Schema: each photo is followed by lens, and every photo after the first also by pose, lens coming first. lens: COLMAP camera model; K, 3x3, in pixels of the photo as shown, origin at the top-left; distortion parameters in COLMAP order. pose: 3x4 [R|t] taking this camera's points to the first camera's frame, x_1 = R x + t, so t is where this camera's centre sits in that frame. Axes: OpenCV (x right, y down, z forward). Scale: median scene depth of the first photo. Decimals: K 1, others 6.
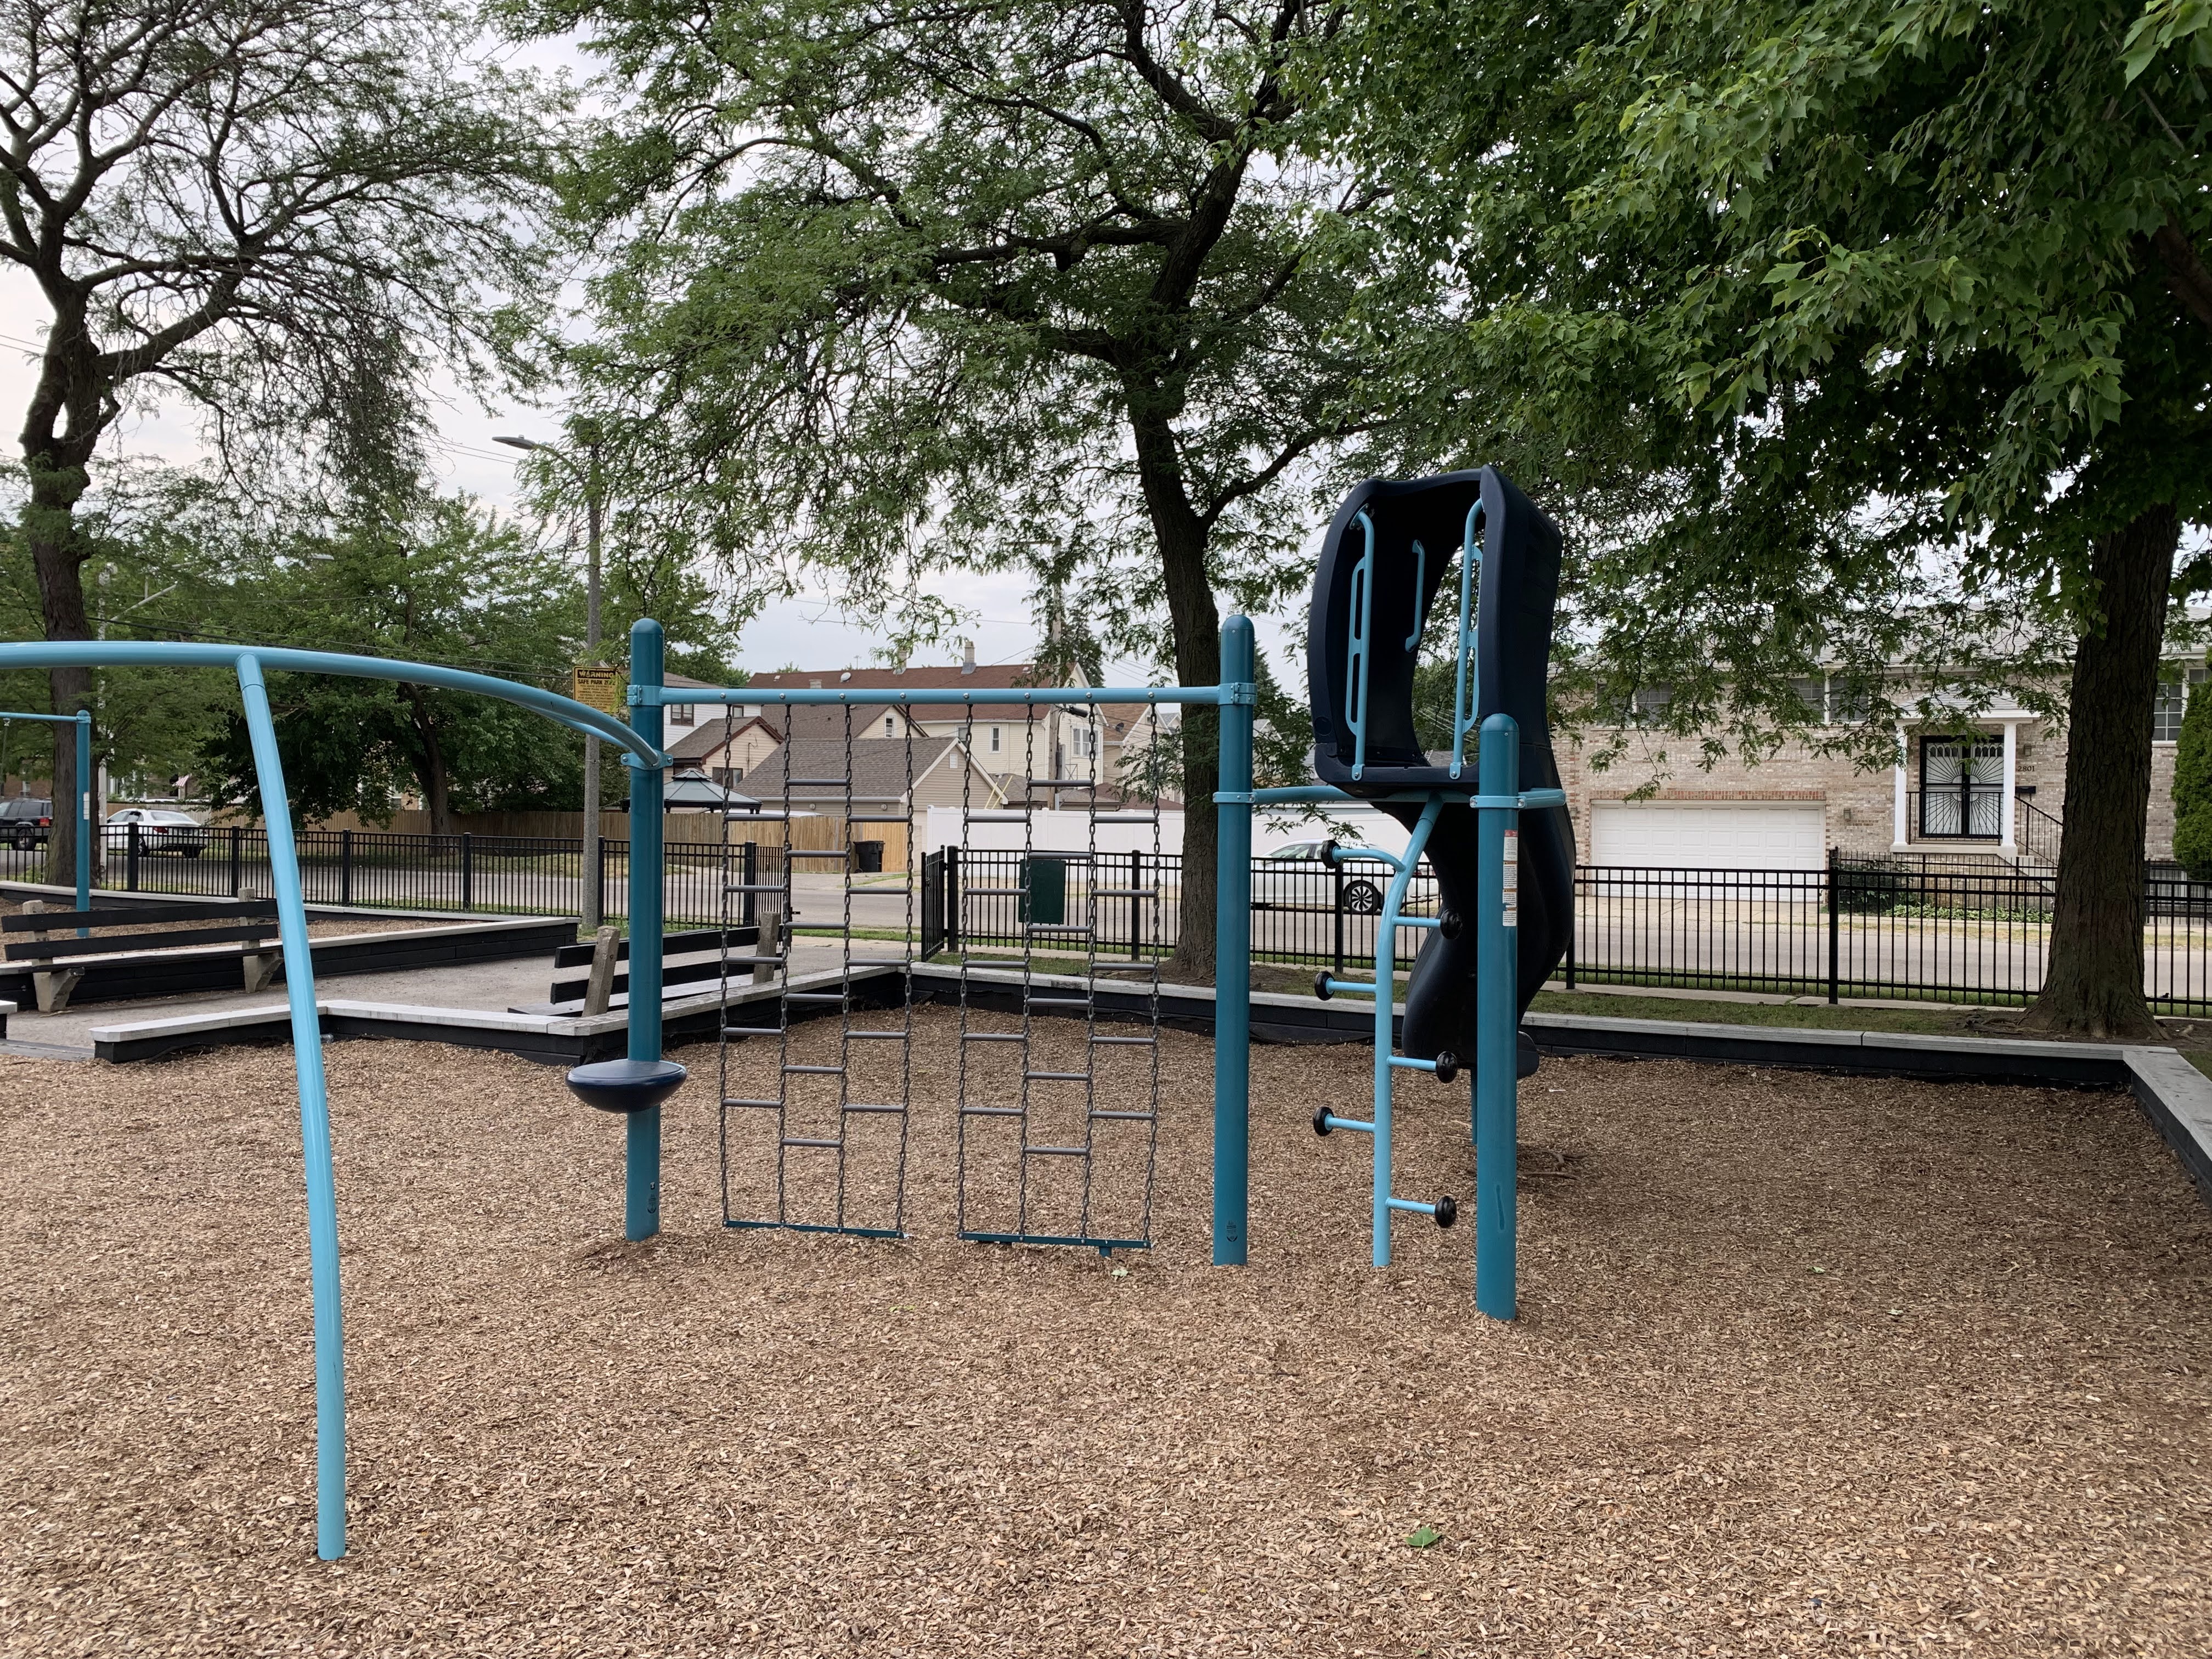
lens RADIAL K [[1665.4, 0, 1139.6], [0, 1665.4, 828.2], [0, 0, 1]] dist [-0.008853, -0.005213]
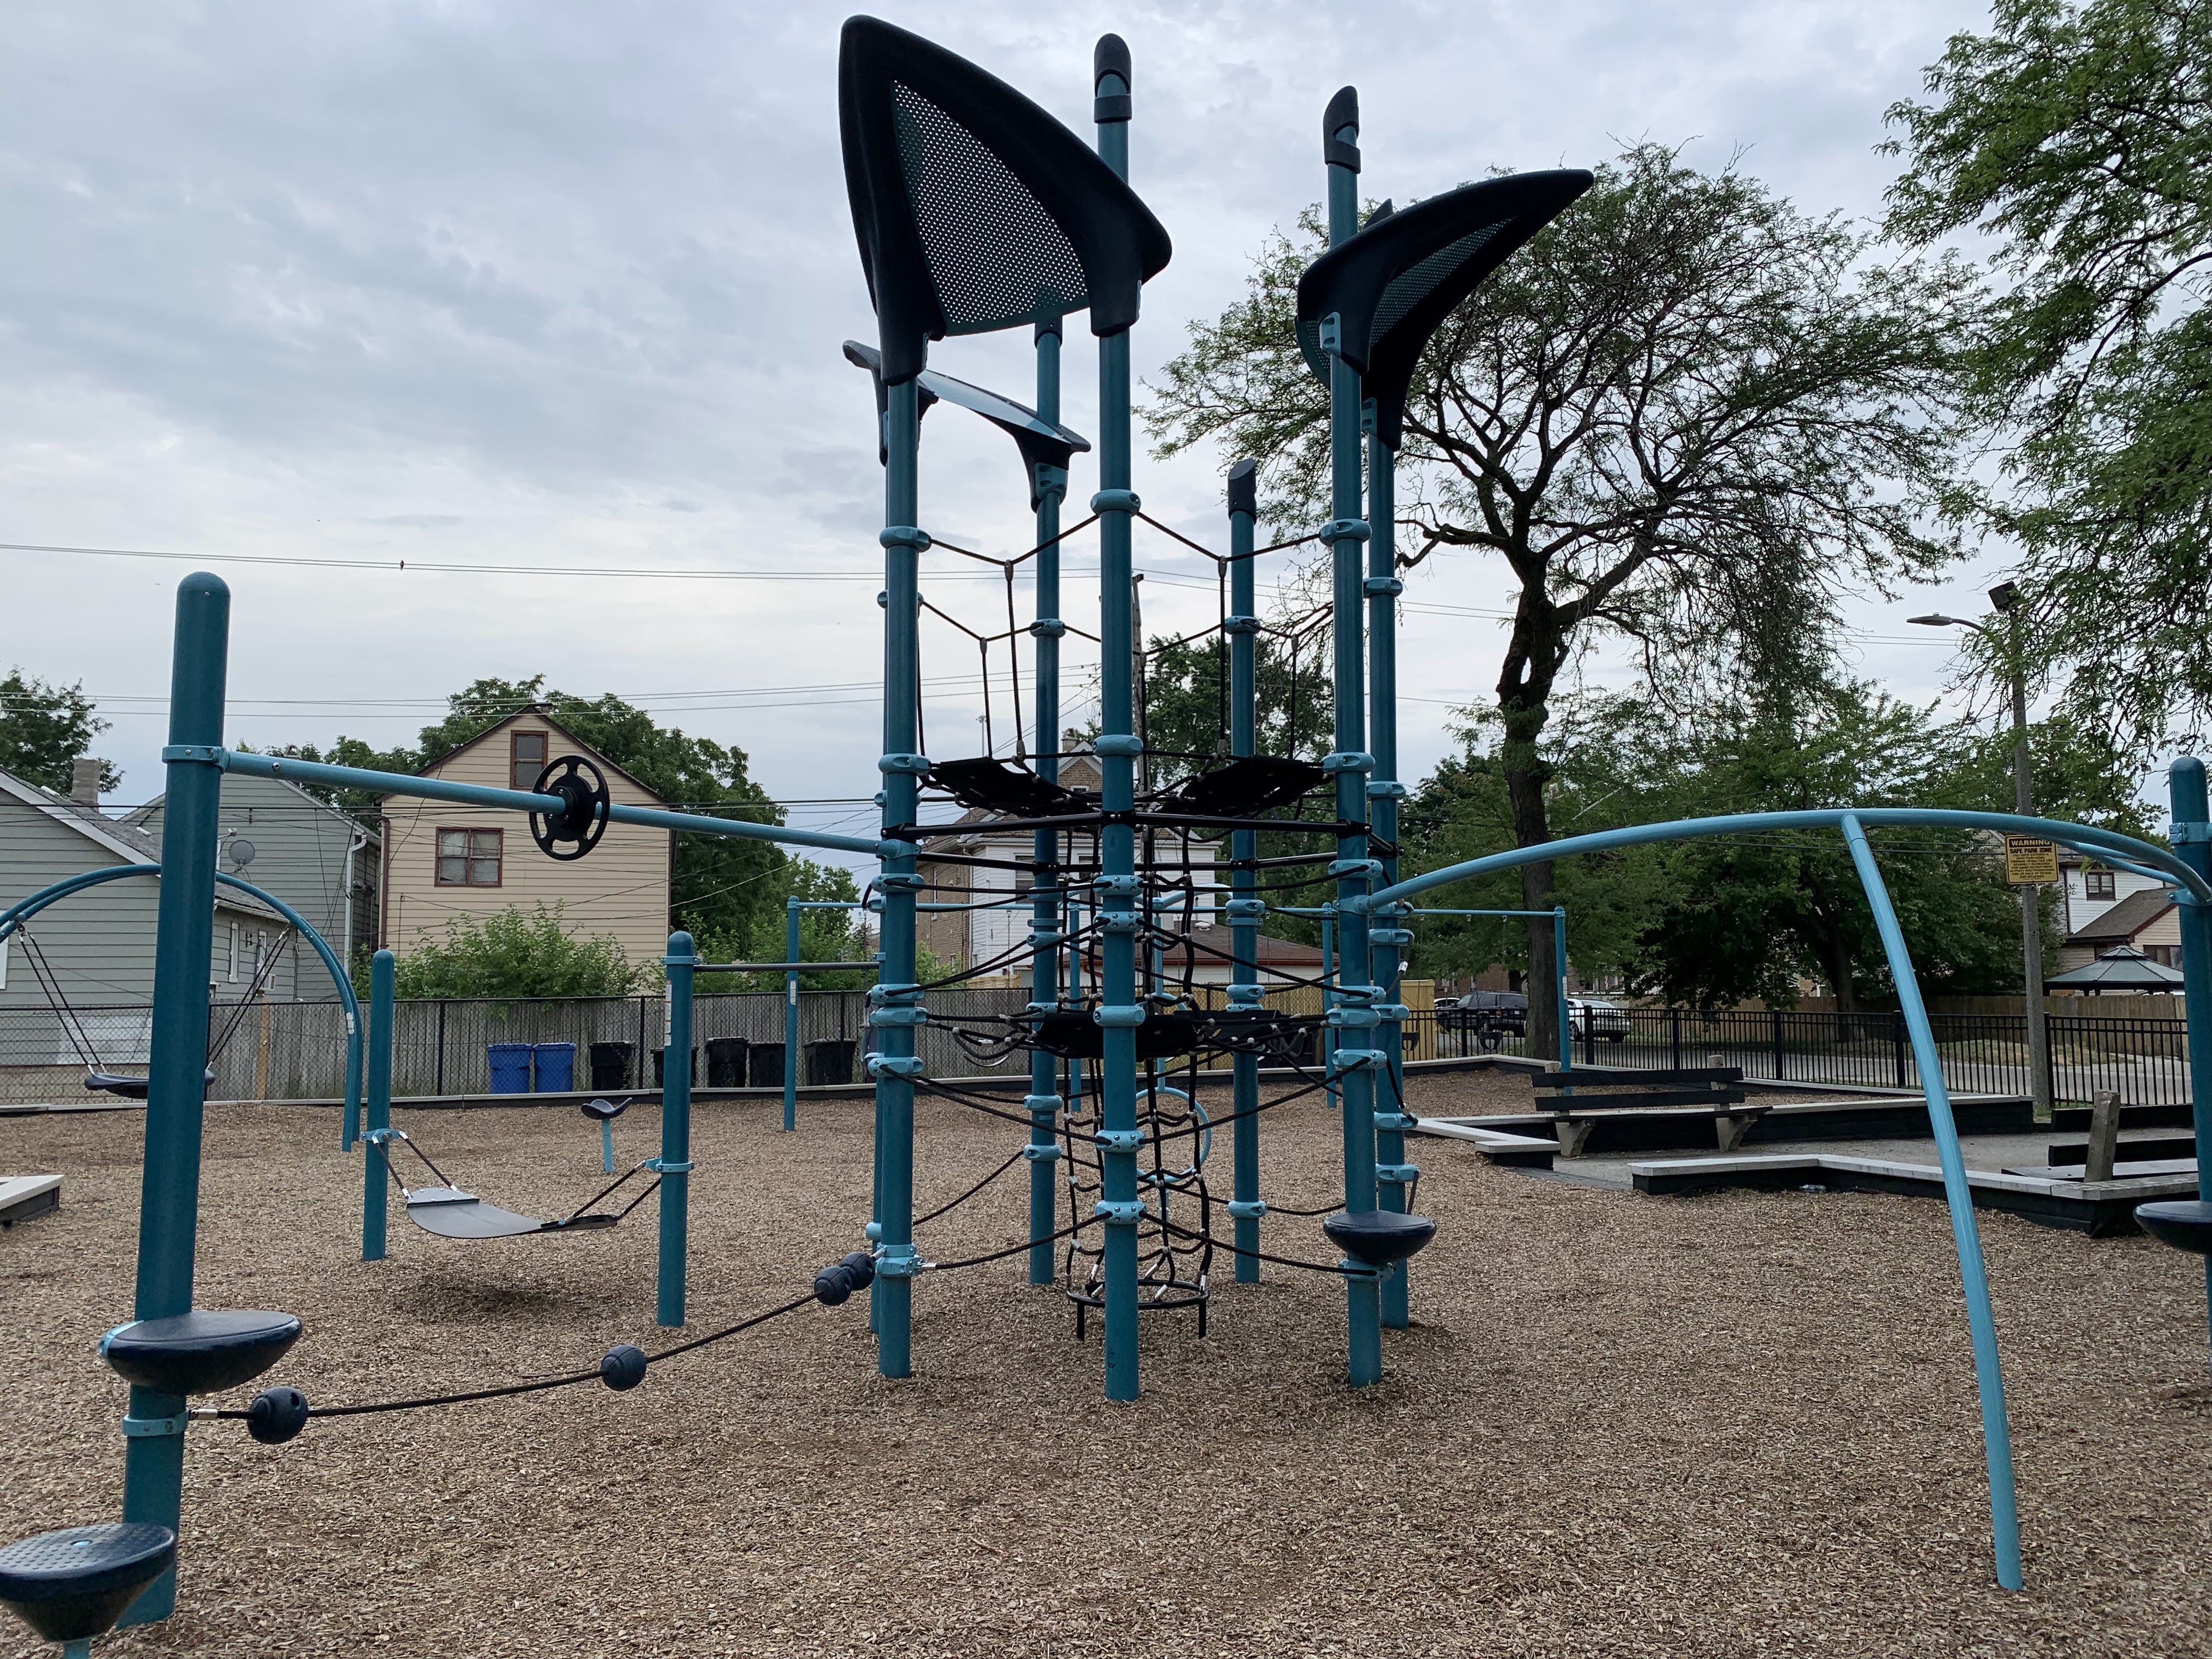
lens RADIAL K [[1670.6, 0, 1106.2], [0, 1670.6, 832.7], [0, 0, 1]] dist [0.000955, -0.007061]
pose [[0.697238, -0.084484, -0.711844, -0.010702], [0.003831, 0.993456, -0.114154, 0.009304], [0.716829, 0.076865, 0.692999, -0.048836]]
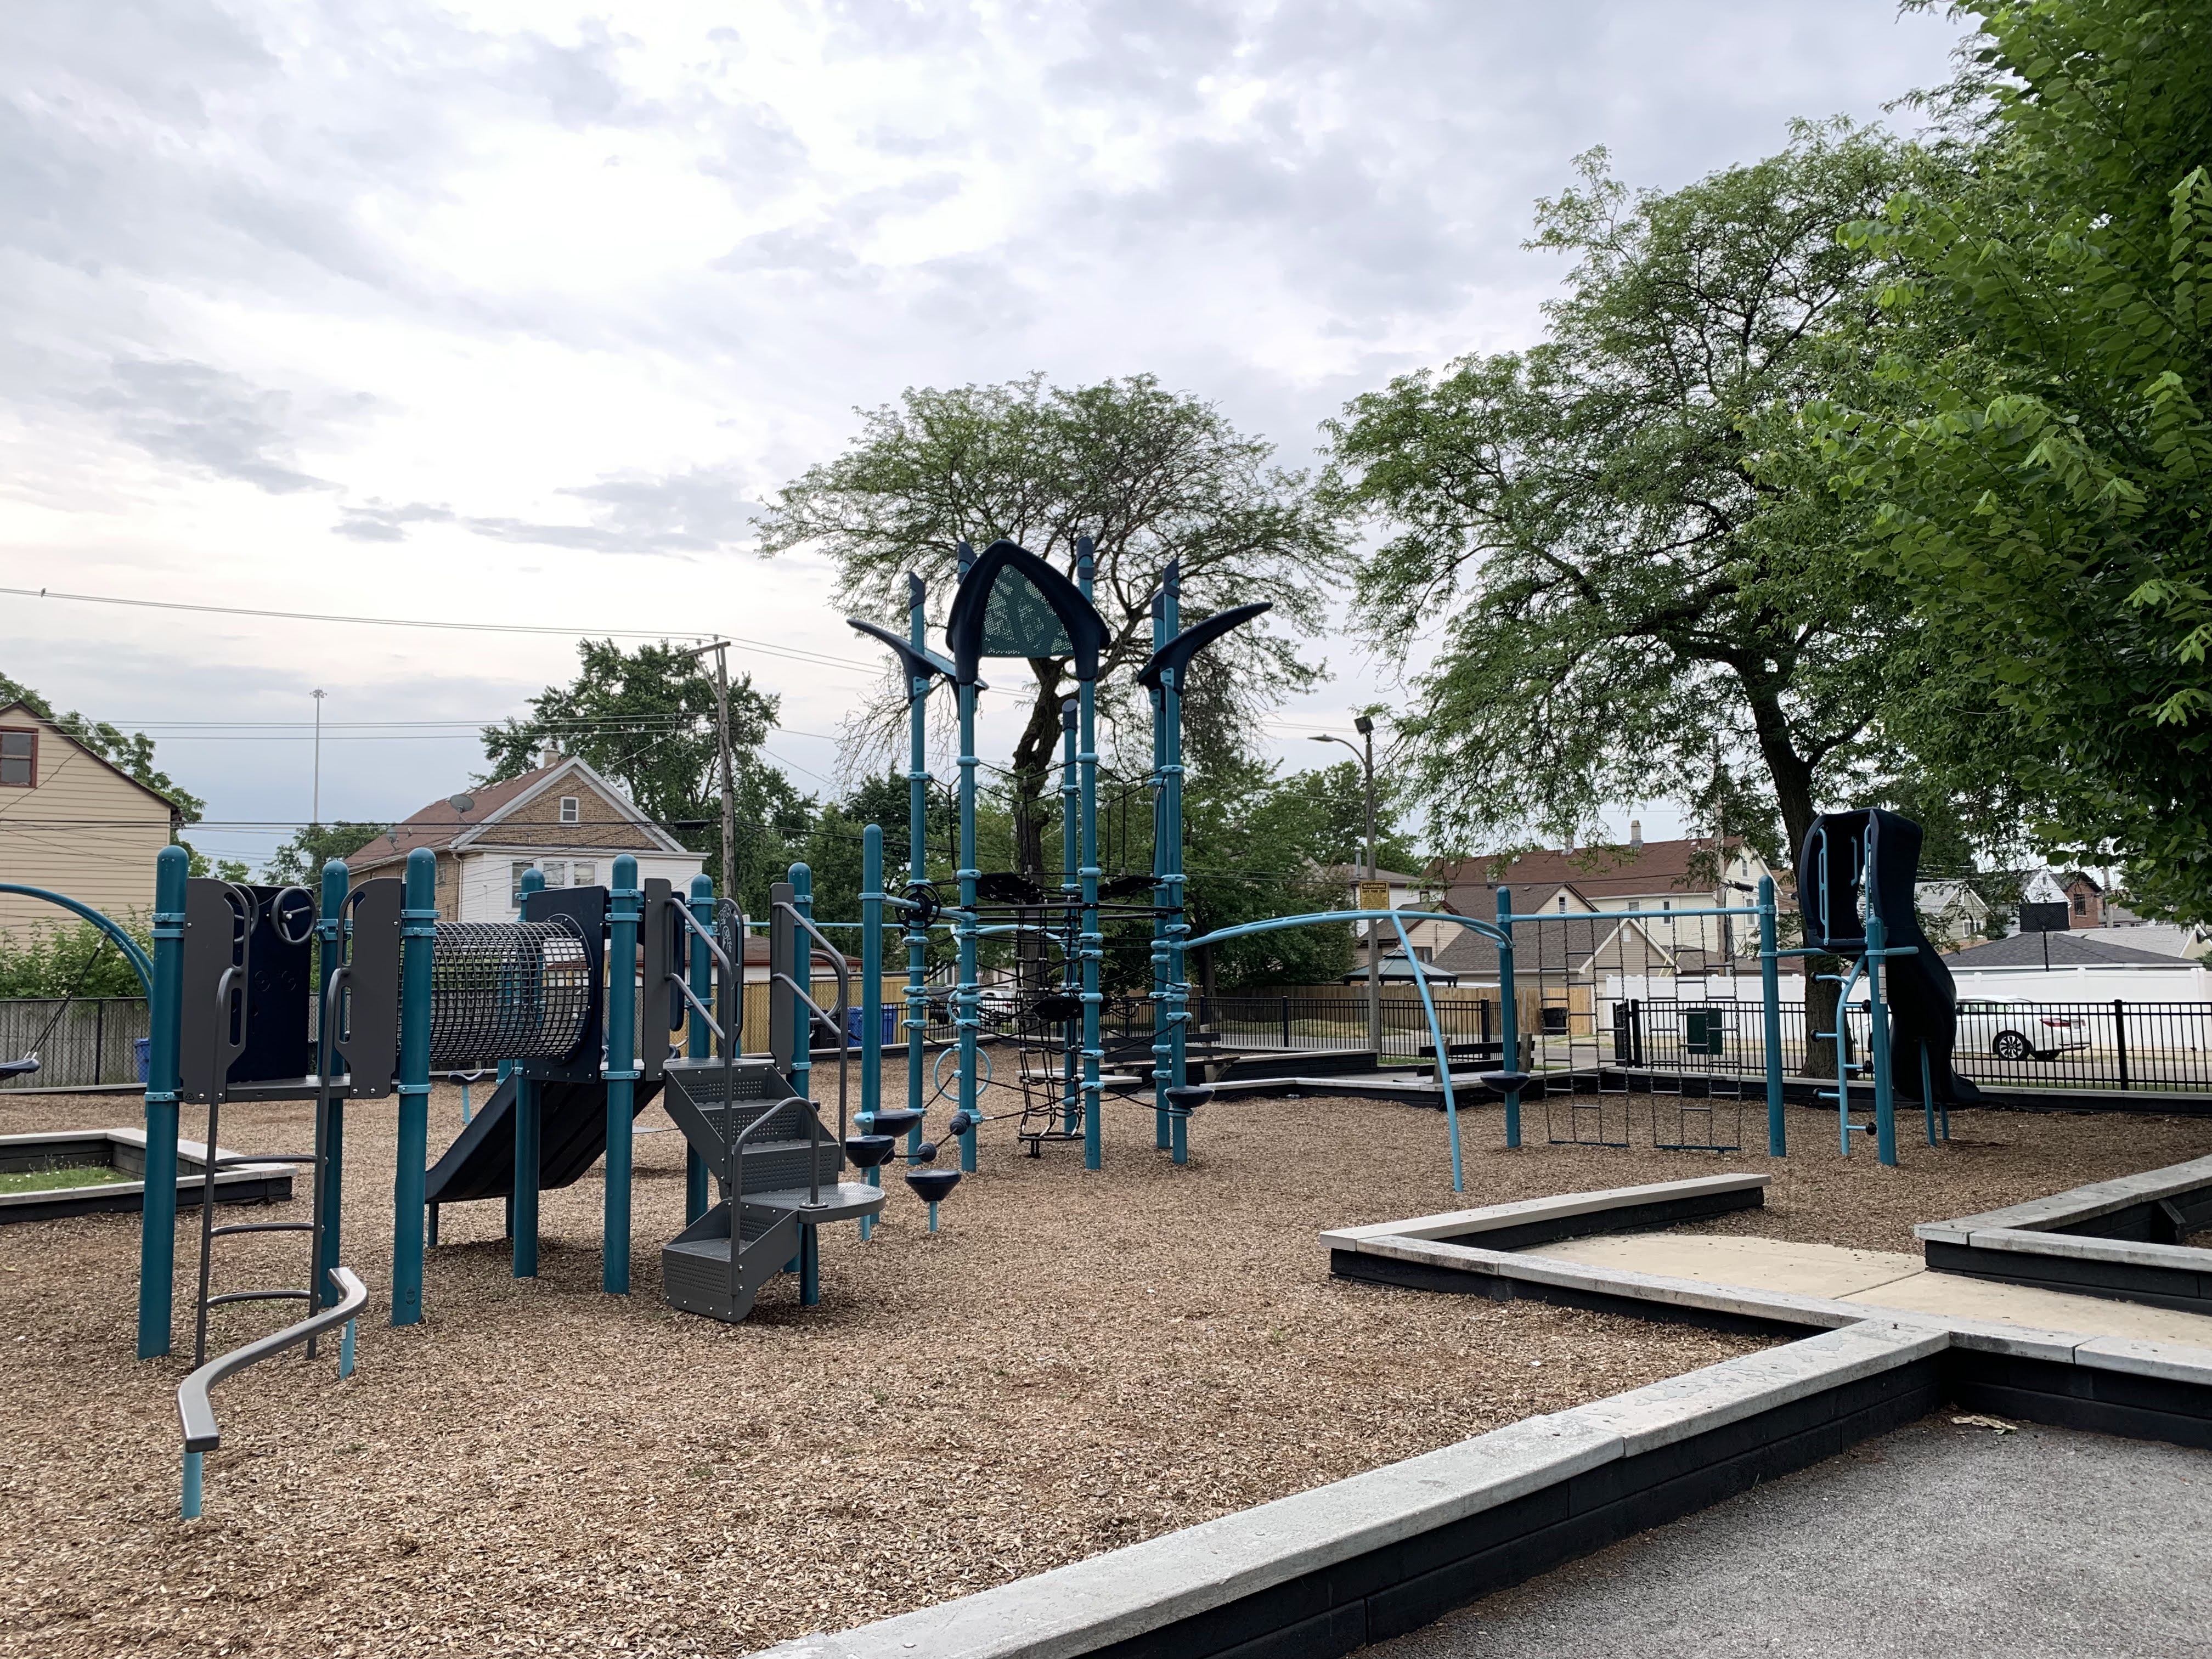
lens RADIAL K [[1670.7, 0, 1114.0], [0, 1670.7, 831.3], [0, 0, 1]] dist [0.067221, -0.070674]
pose [[0.918790, -0.057689, -0.390508, 0.039657], [0.016940, 0.994115, -0.107001, 0.012904], [0.394382, 0.091697, 0.914360, -0.415601]]
